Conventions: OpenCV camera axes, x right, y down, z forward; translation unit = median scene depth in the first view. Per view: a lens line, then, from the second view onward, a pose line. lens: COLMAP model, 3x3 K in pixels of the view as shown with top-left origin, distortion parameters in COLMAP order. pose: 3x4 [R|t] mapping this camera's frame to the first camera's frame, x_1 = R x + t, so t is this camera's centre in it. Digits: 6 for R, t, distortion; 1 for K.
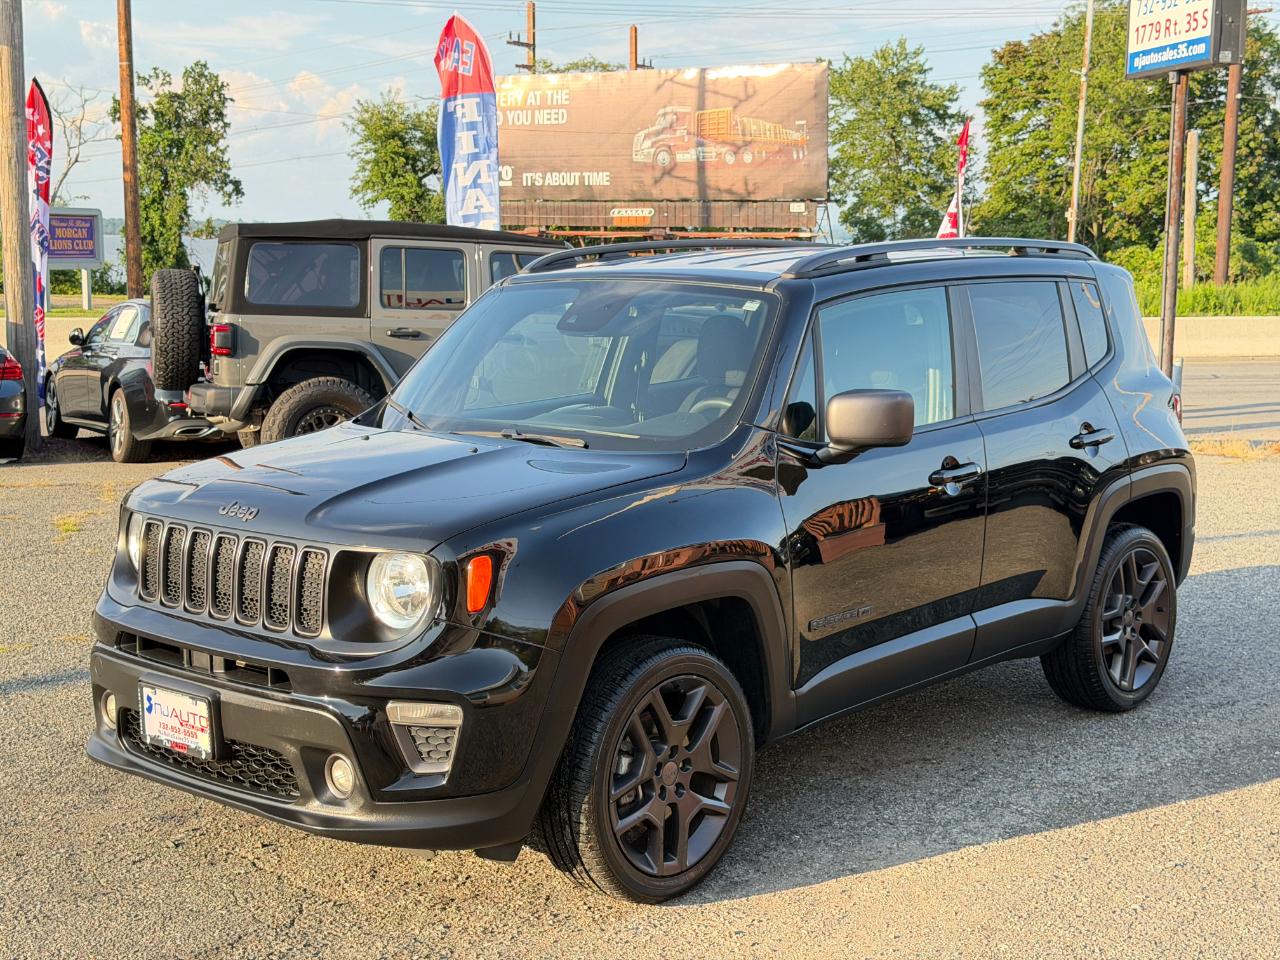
lens RADIAL K [[1843.3, 0, 656.5], [0, 1843.3, 472.7], [0, 0, 1]] dist [0.066621, 0.000000]
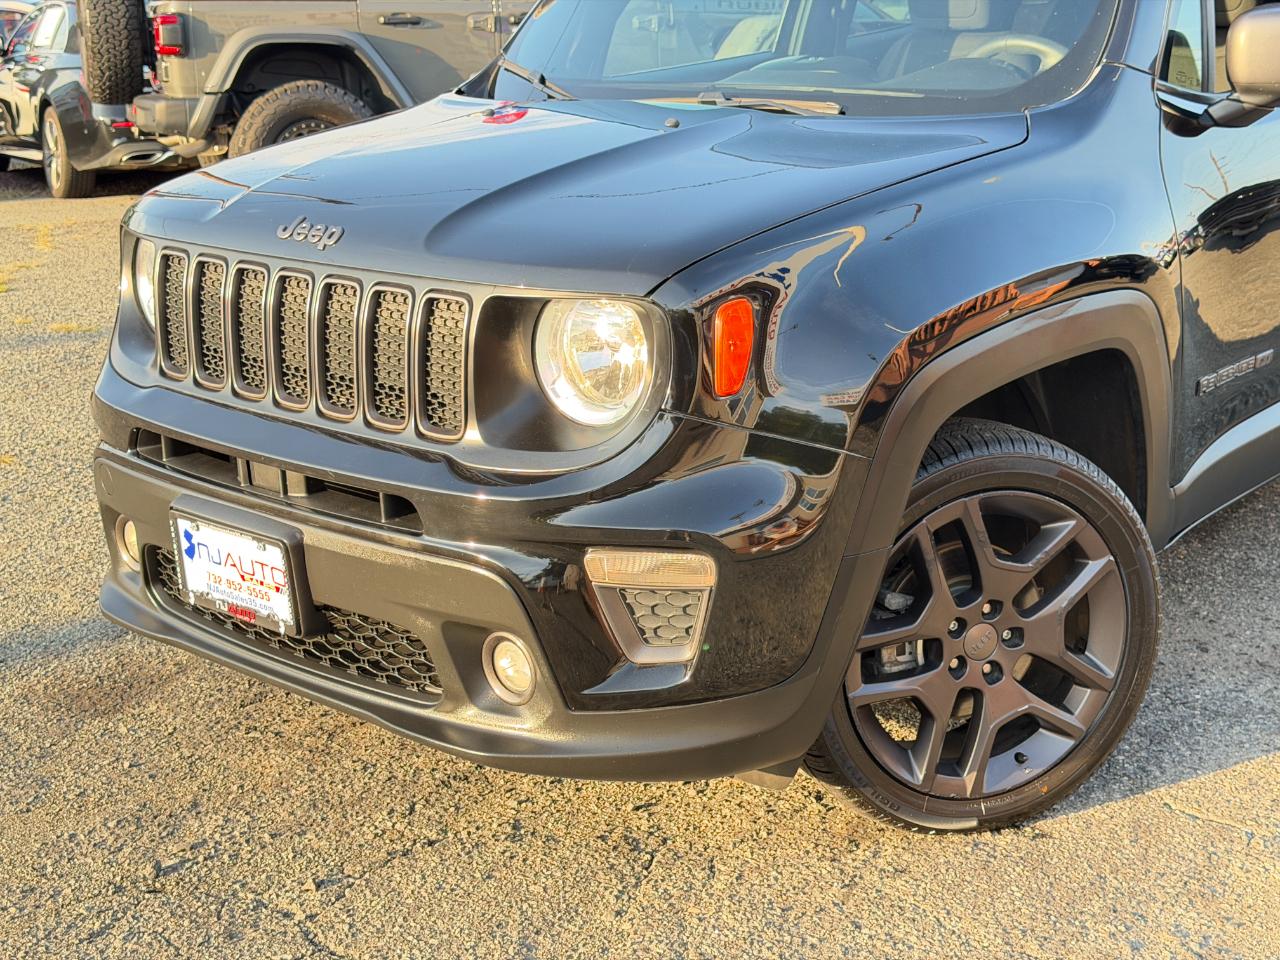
lens RADIAL K [[1843.3, 0, 629.2], [0, 1843.3, 515.1], [0, 0, 1]] dist [0.066621, 0.000000]
pose [[0.999395, -0.024376, -0.024807, -0.108024], [0.028441, 0.983335, 0.179563, 0.005657], [0.020017, -0.180160, 0.983434, 0.385302]]
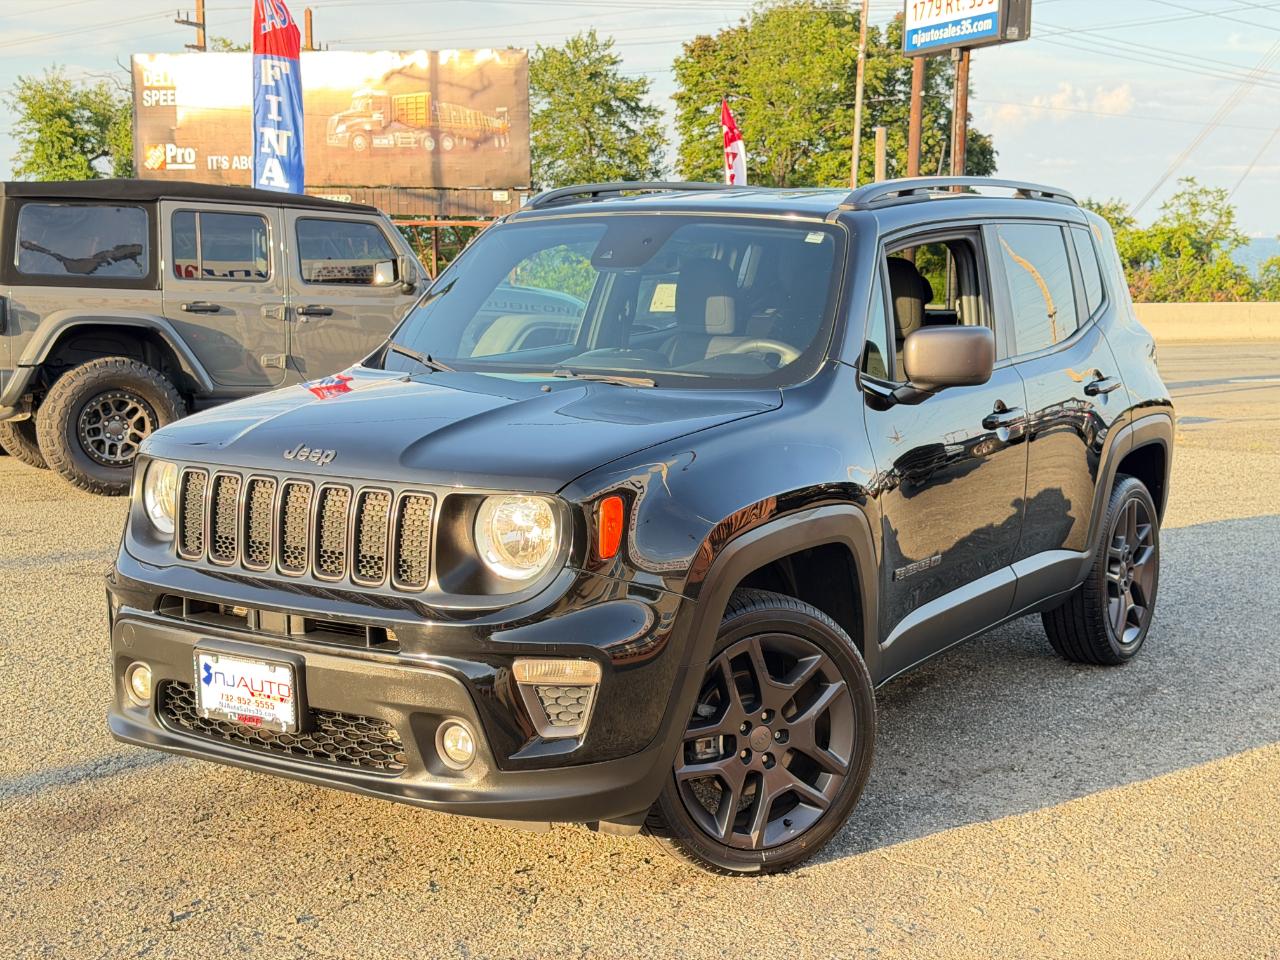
lens RADIAL K [[1843.3, 0, 673.9], [0, 1843.3, 507.1], [0, 0, 1]] dist [0.066621, 0.000000]
pose [[0.986355, -0.013240, 0.164101, -0.199638], [0.009166, 0.999631, 0.025561, 0.024876], [-0.164379, -0.023708, 0.986112, 0.092491]]
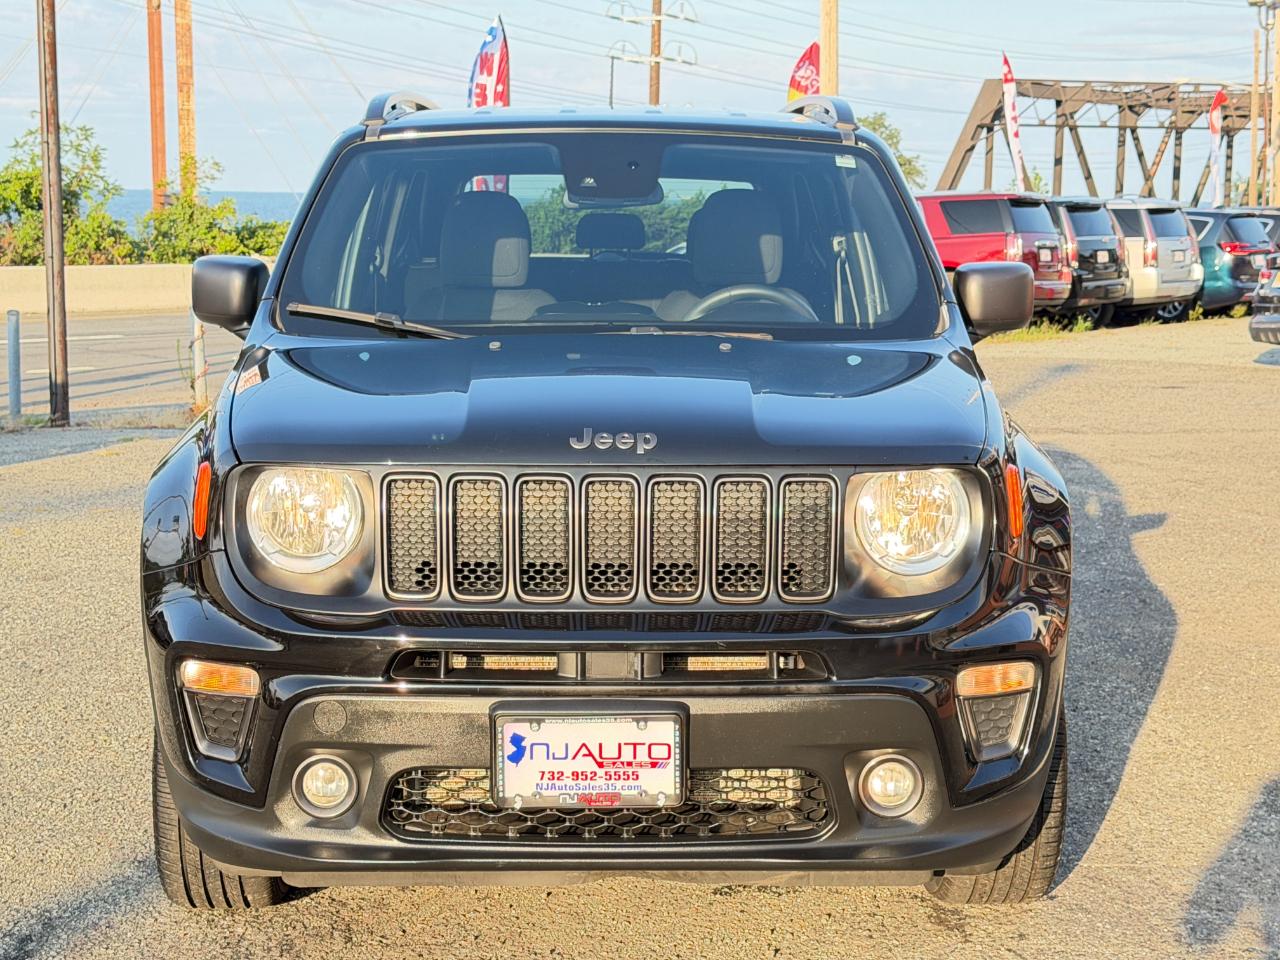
lens RADIAL K [[2281.7, 0, 642.0], [0, 2281.7, 480.0], [0, 0, 1]] dist [0.174583, 0.000000]
pose [[0.744464, -0.081609, 0.662656, -0.771677], [0.080364, 0.996239, 0.032406, 0.008991], [-0.662808, 0.029129, 0.748222, 0.372268]]
